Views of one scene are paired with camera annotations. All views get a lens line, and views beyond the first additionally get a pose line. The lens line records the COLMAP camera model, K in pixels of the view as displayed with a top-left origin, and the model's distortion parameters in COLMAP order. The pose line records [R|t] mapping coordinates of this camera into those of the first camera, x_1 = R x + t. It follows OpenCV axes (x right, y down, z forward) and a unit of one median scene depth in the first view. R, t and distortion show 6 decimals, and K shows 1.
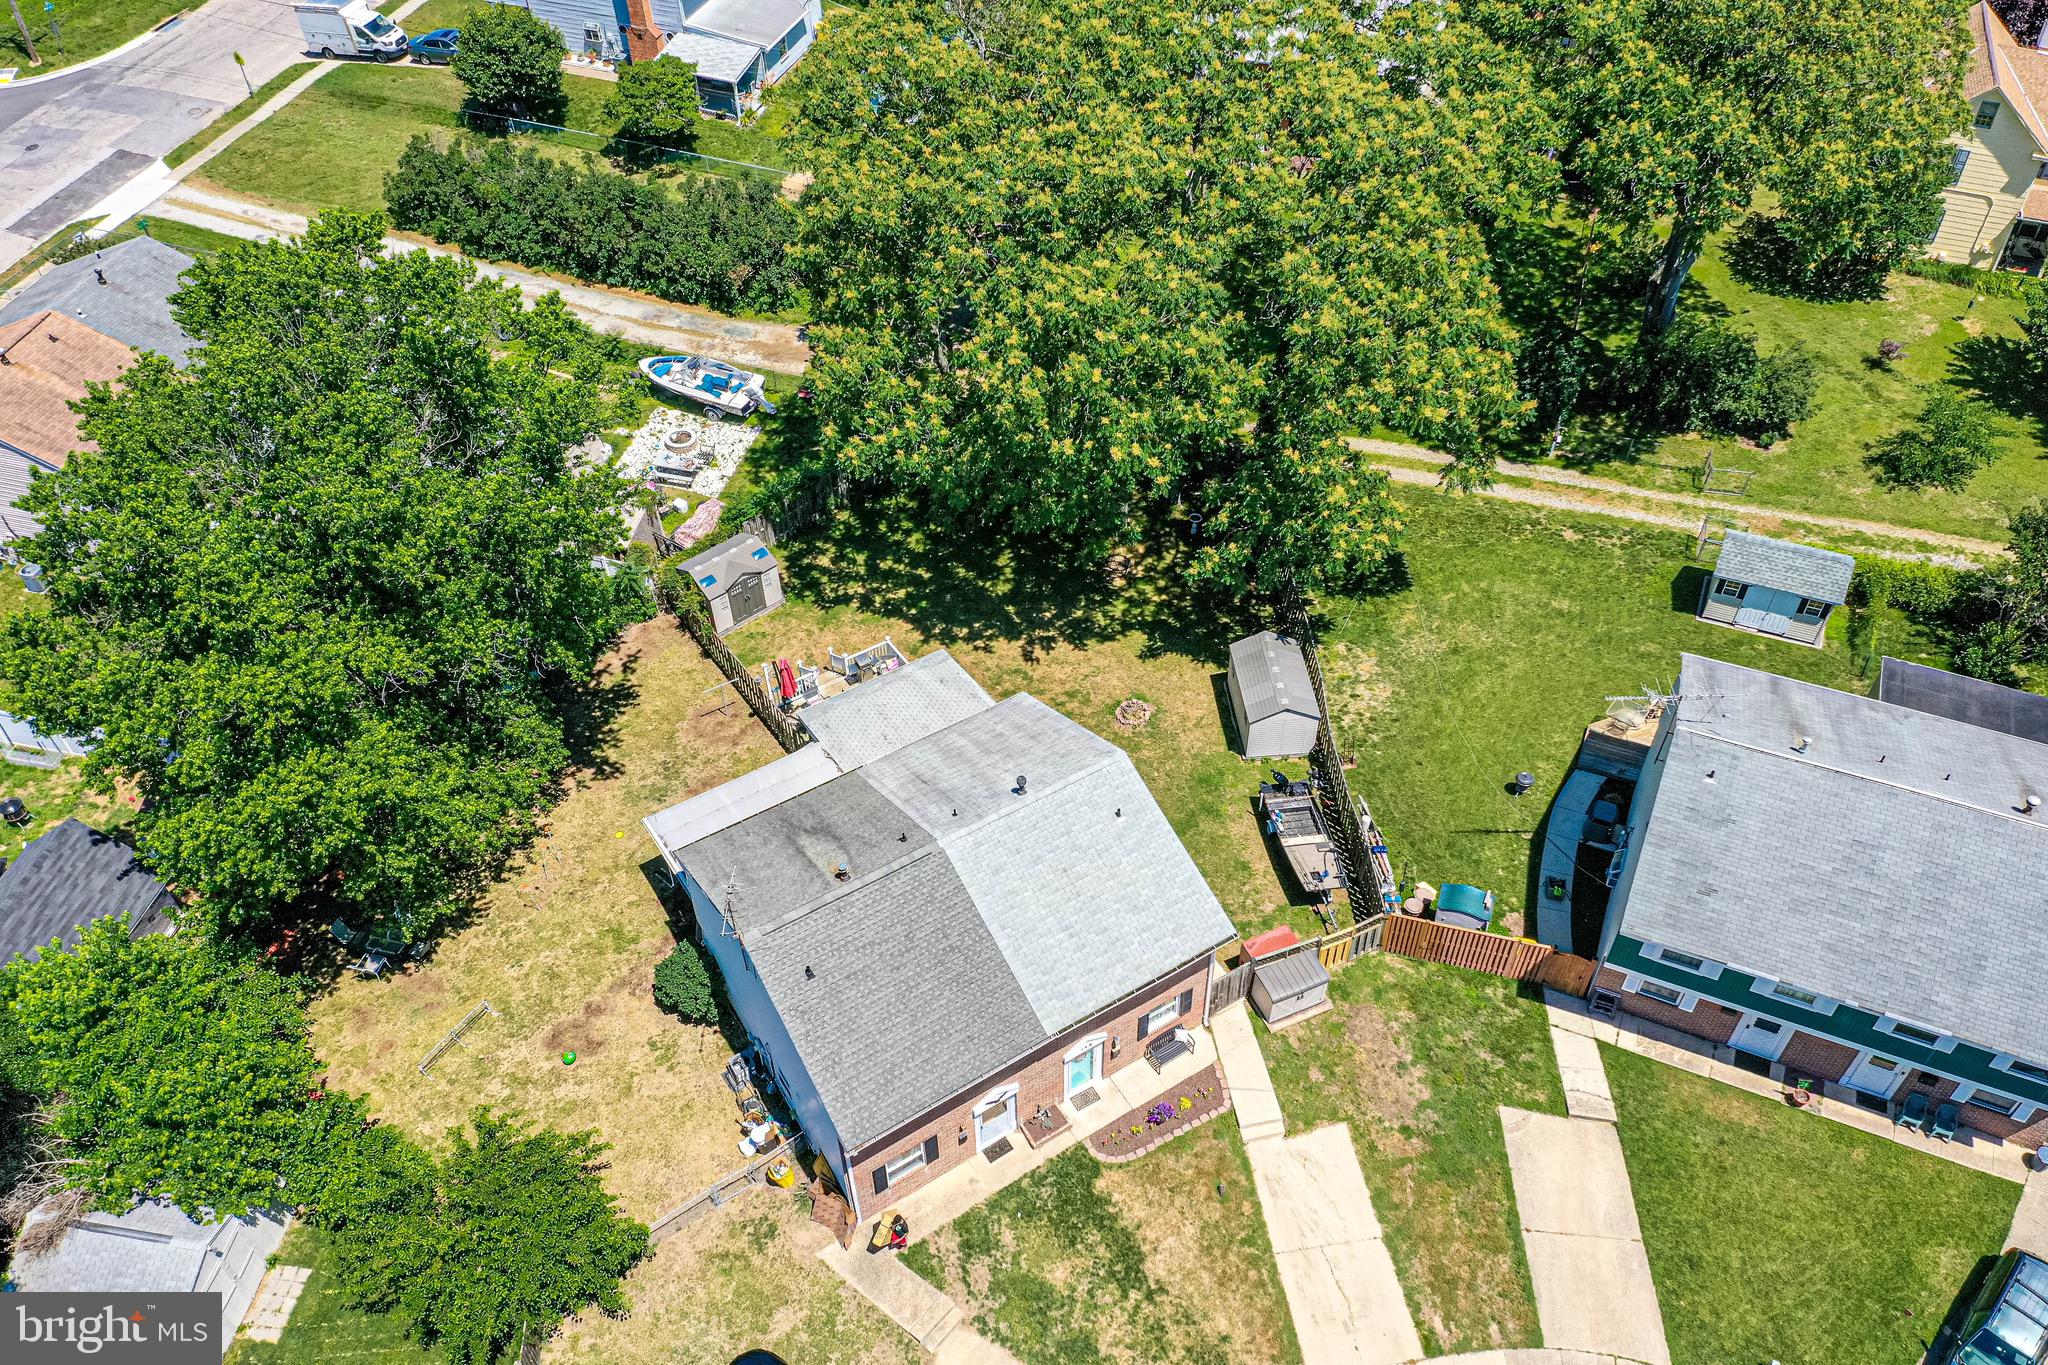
lens RADIAL K [[1540.5, 0, 1017.5], [0, 1540.5, 687.1], [0, 0, 1]] dist [0.219237, -0.293818]
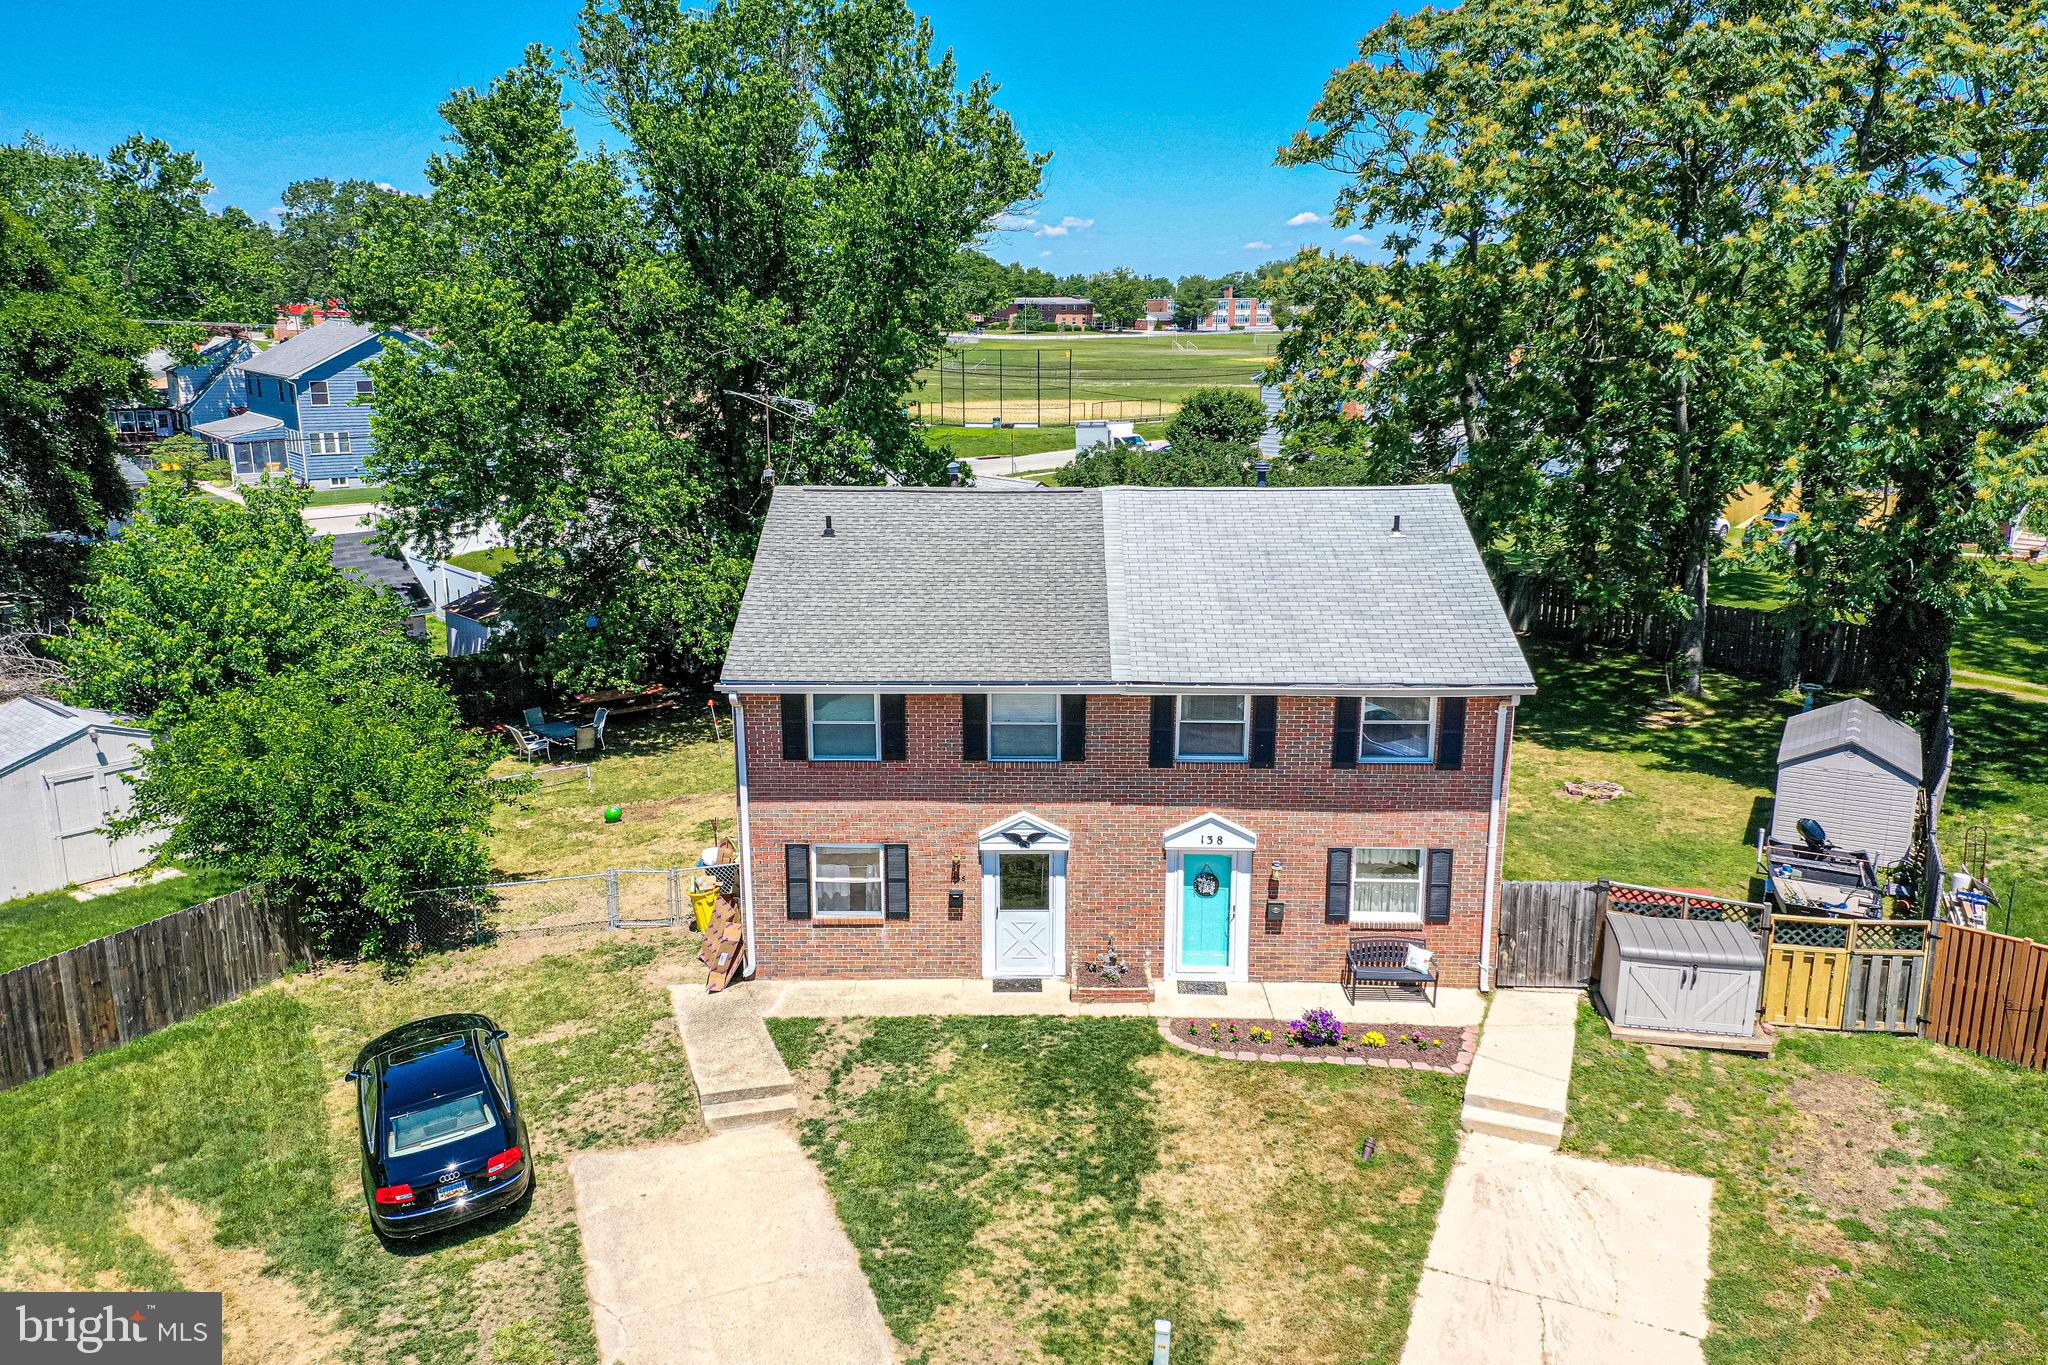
lens RADIAL K [[1540.5, 0, 1017.5], [0, 1540.5, 687.1], [0, 0, 1]] dist [0.219237, -0.293818]
pose [[0.840130, 0.140893, -0.523766, 0.268598], [-0.395612, 0.819792, -0.414044, 0.441383], [0.371043, 0.555059, 0.744471, 0.521455]]
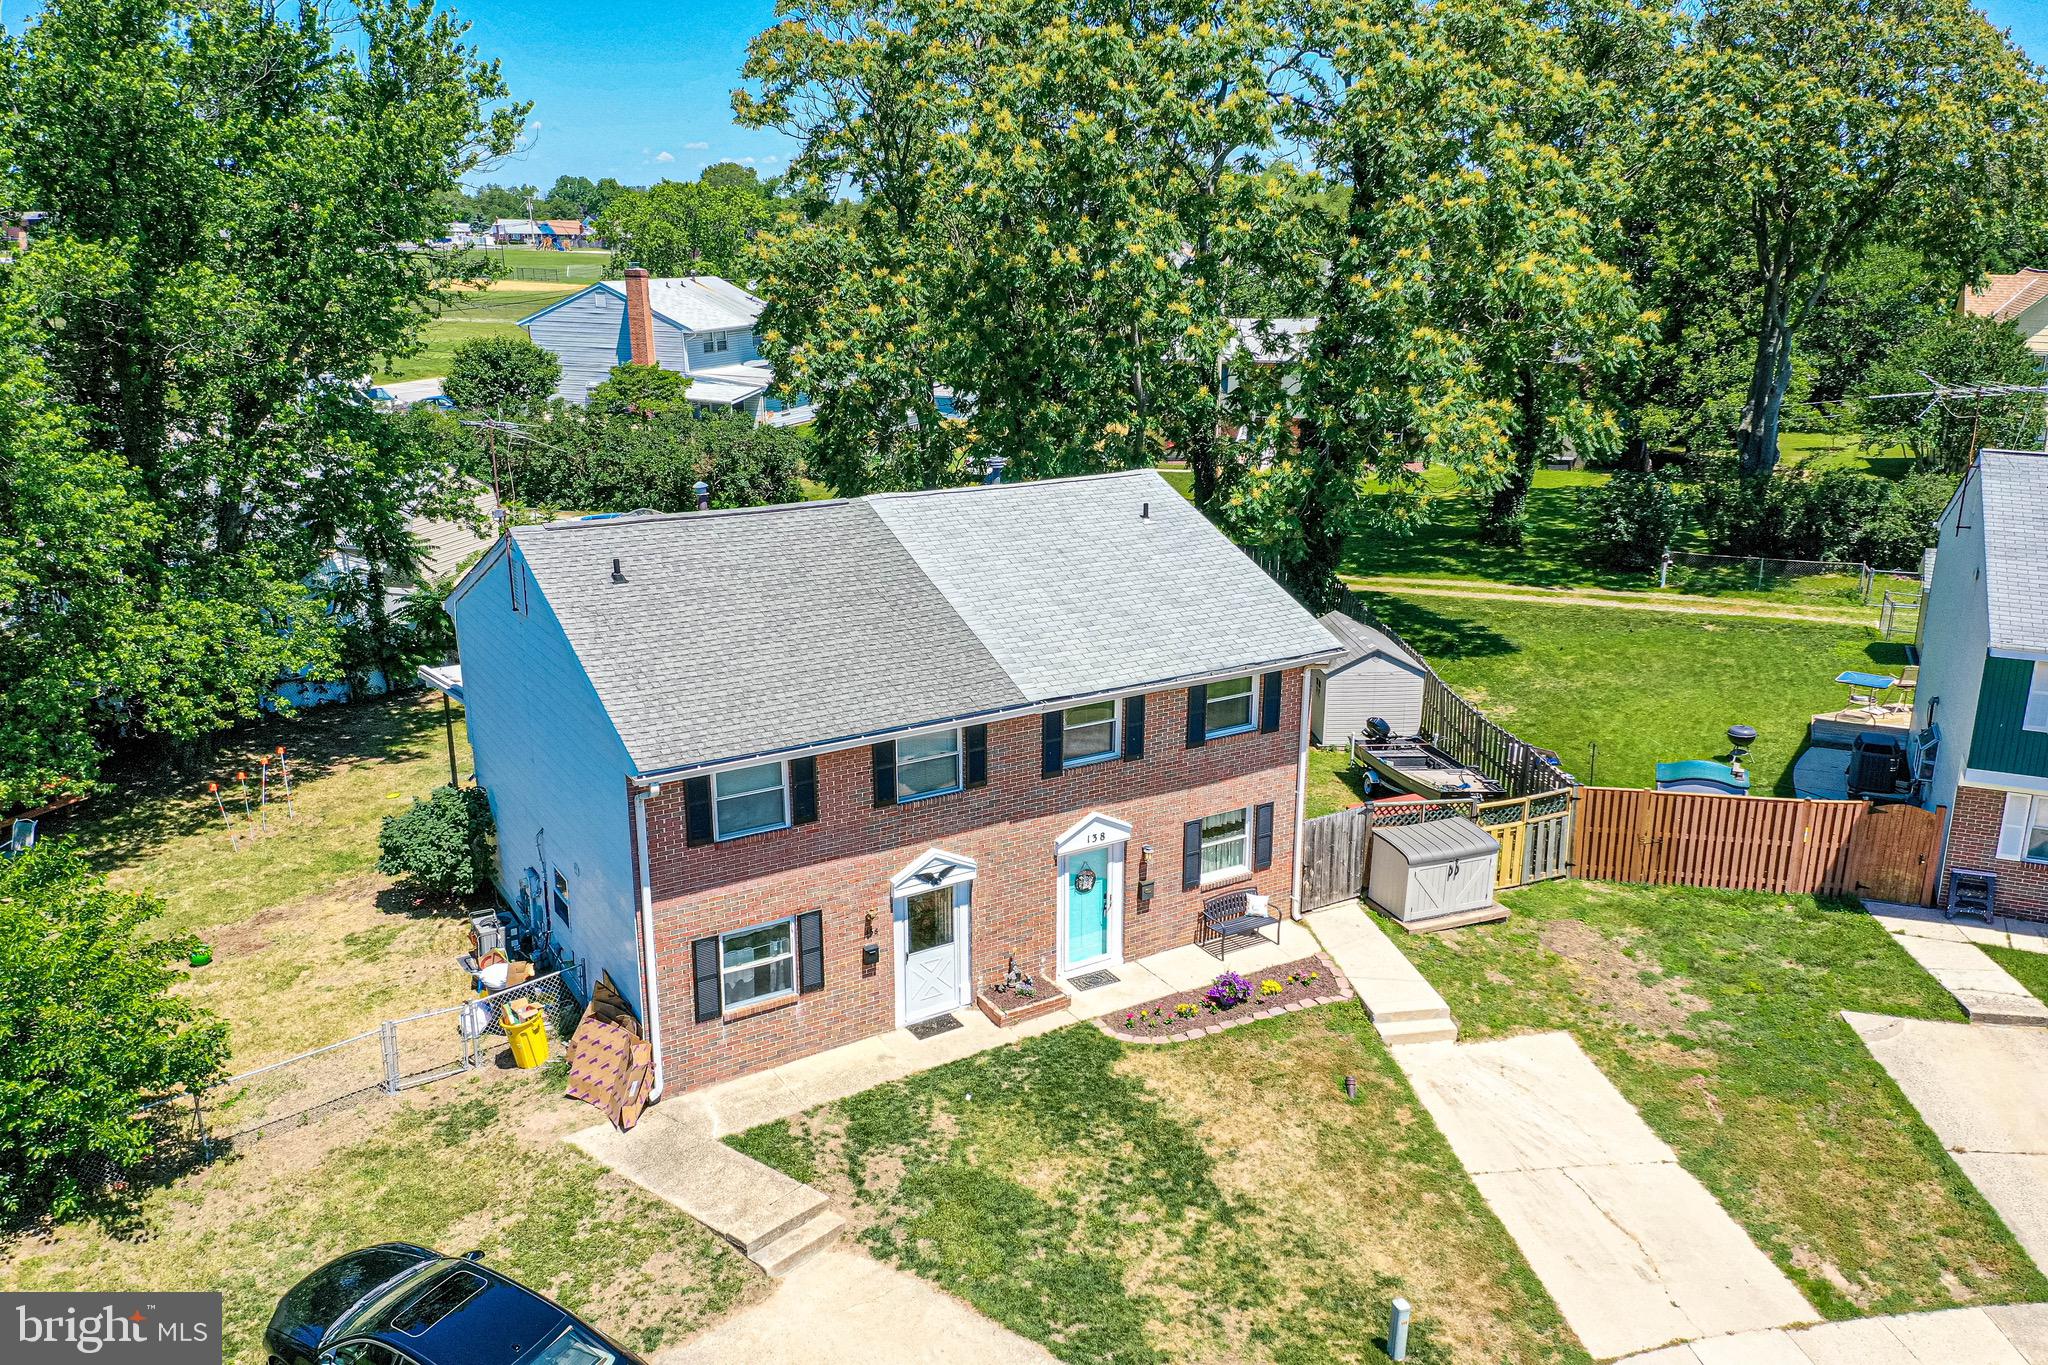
lens RADIAL K [[1540.5, 0, 1017.5], [0, 1540.5, 687.1], [0, 0, 1]] dist [0.219237, -0.293818]
pose [[0.999837, 0.013817, -0.011657, 0.021180], [-0.017756, 0.871670, -0.489772, 0.459781], [0.003394, 0.489899, 0.871773, 0.467655]]
